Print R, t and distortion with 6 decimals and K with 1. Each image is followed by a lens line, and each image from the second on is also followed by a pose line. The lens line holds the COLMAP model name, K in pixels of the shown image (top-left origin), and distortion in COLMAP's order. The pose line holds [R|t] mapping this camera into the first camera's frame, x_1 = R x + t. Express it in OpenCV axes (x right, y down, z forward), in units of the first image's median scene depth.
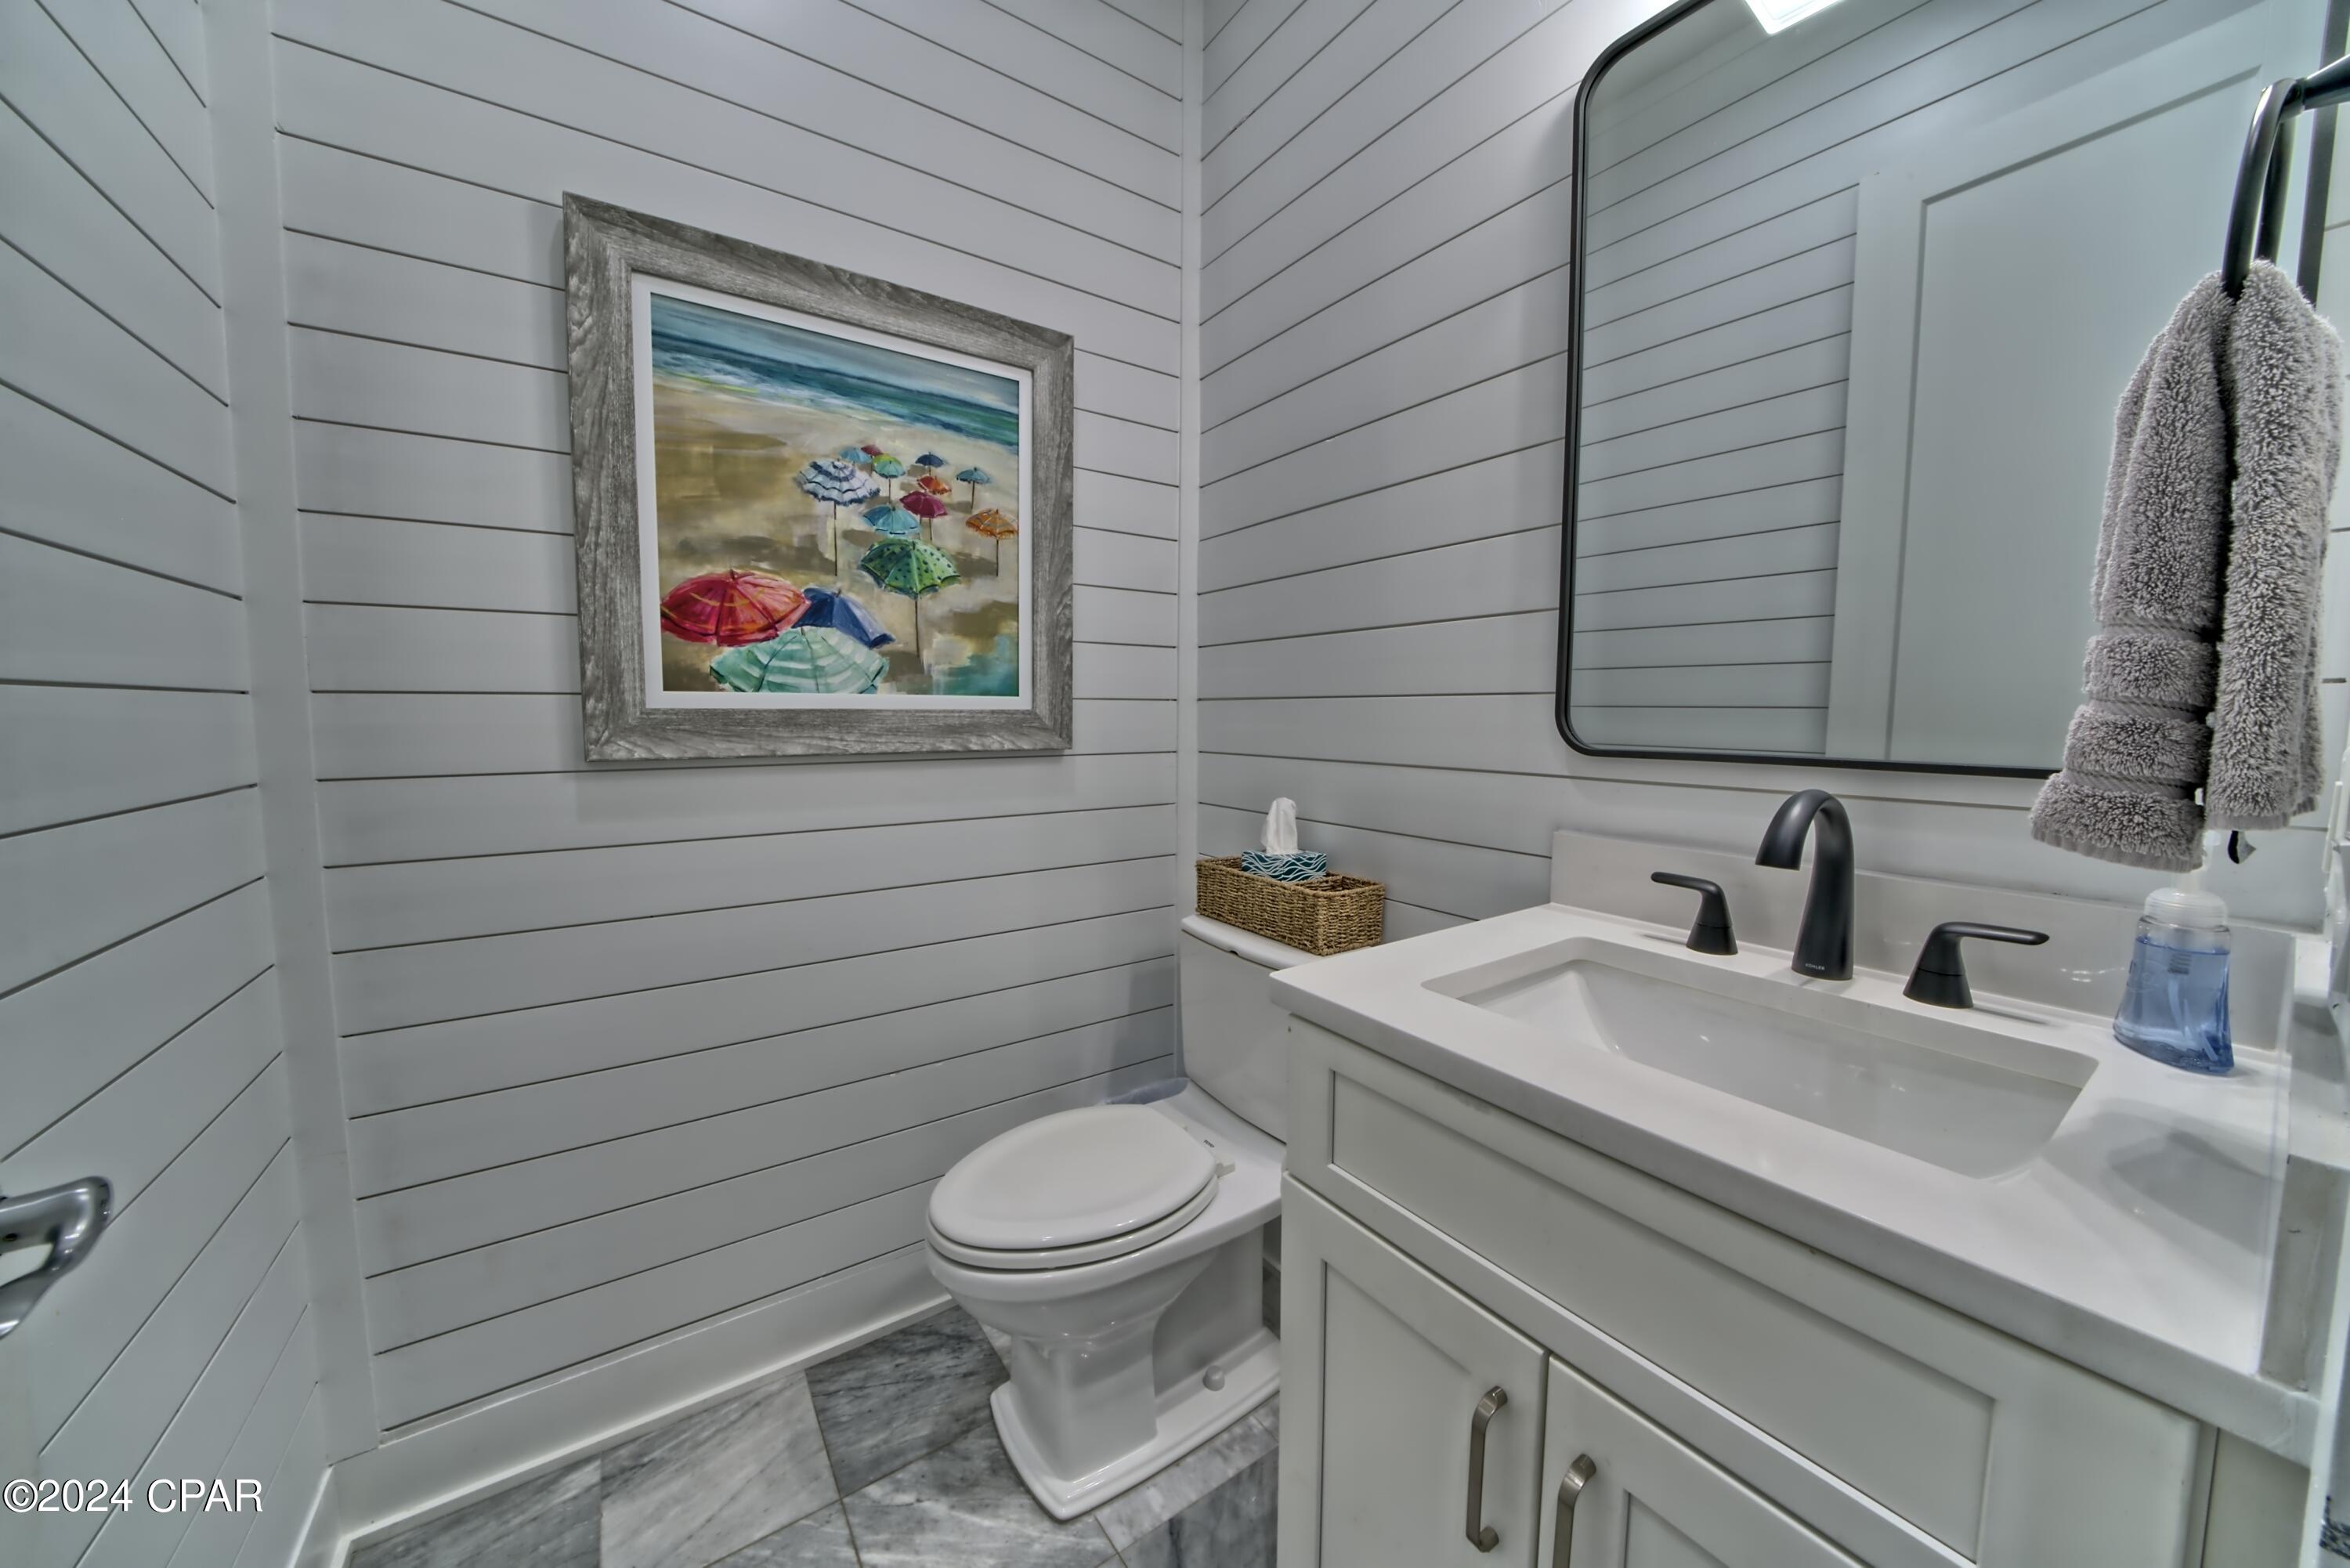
lens RADIAL K [[823.5, 0, 1175.0], [0, 823.5, 784.0], [0, 0, 1]] dist [-0.002740, -0.000198]
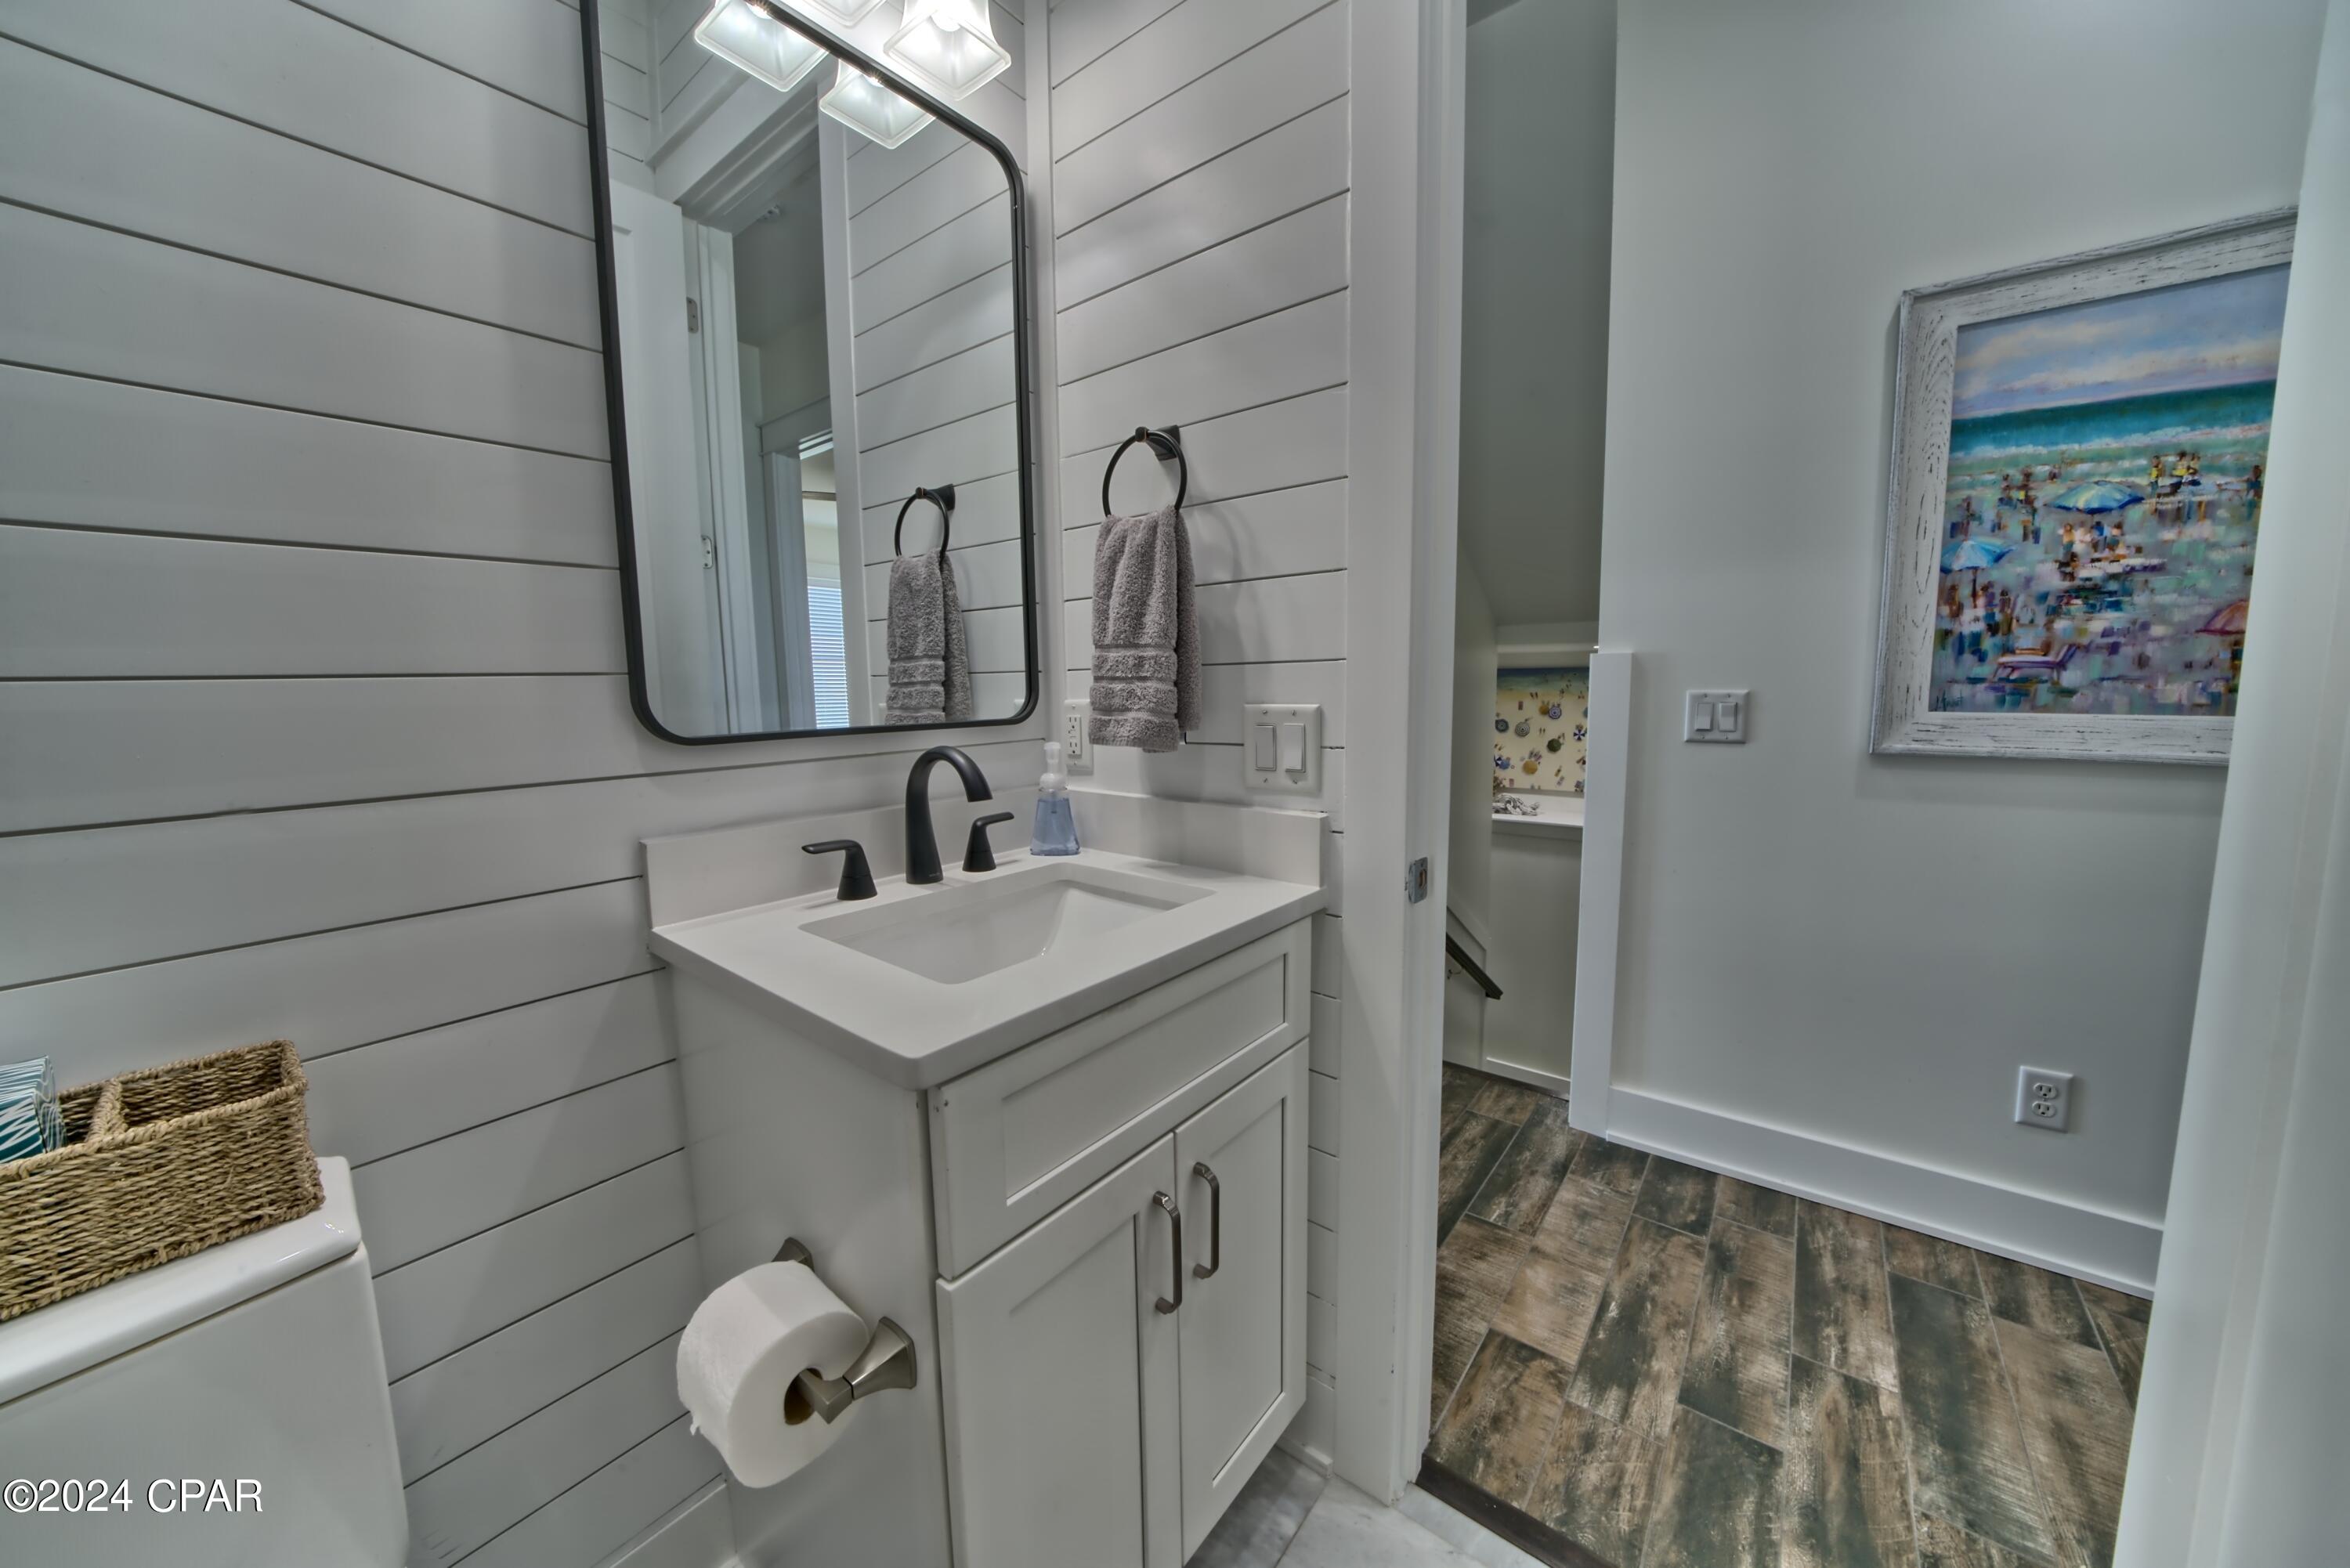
lens RADIAL K [[823.5, 0, 1175.0], [0, 823.5, 784.0], [0, 0, 1]] dist [-0.002740, -0.000198]
pose [[-0.298086, -0.106741, 0.948552, -0.665351], [0.107999, 0.983576, 0.144621, -0.088203], [-0.948410, 0.145552, -0.281662, 1.031621]]
